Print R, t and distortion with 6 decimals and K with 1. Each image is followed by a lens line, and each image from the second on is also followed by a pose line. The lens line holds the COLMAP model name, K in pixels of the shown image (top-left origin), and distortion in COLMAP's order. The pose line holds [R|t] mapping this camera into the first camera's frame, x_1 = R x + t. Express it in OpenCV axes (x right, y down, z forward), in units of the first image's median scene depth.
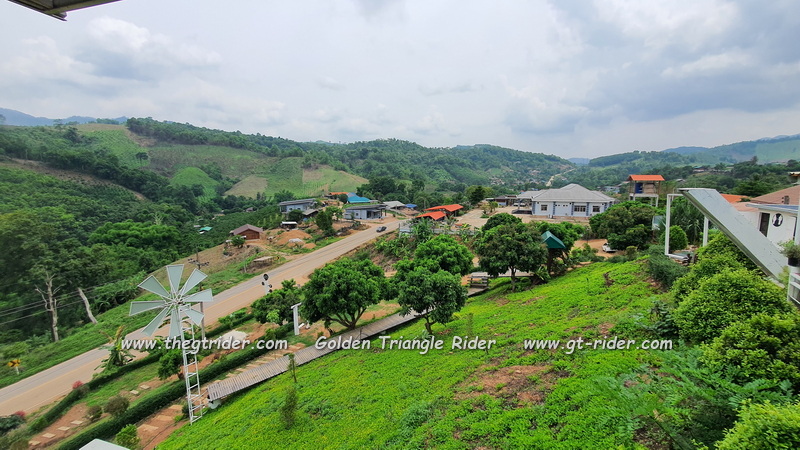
lens RADIAL K [[312.6, 0, 400.0], [0, 312.6, 225.0], [0, 0, 1]] dist [0.000268, 0.000025]
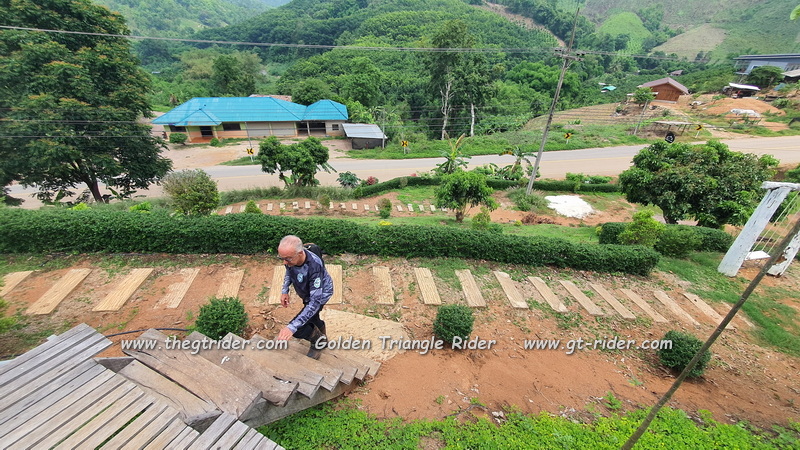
lens RADIAL K [[312.6, 0, 400.0], [0, 312.6, 225.0], [0, 0, 1]] dist [0.000268, 0.000025]
pose [[0.431250, 0.480625, -0.763559, -0.050223], [-0.144773, 0.872196, 0.467241, 0.041753], [0.890542, -0.090955, 0.445716, 0.113467]]
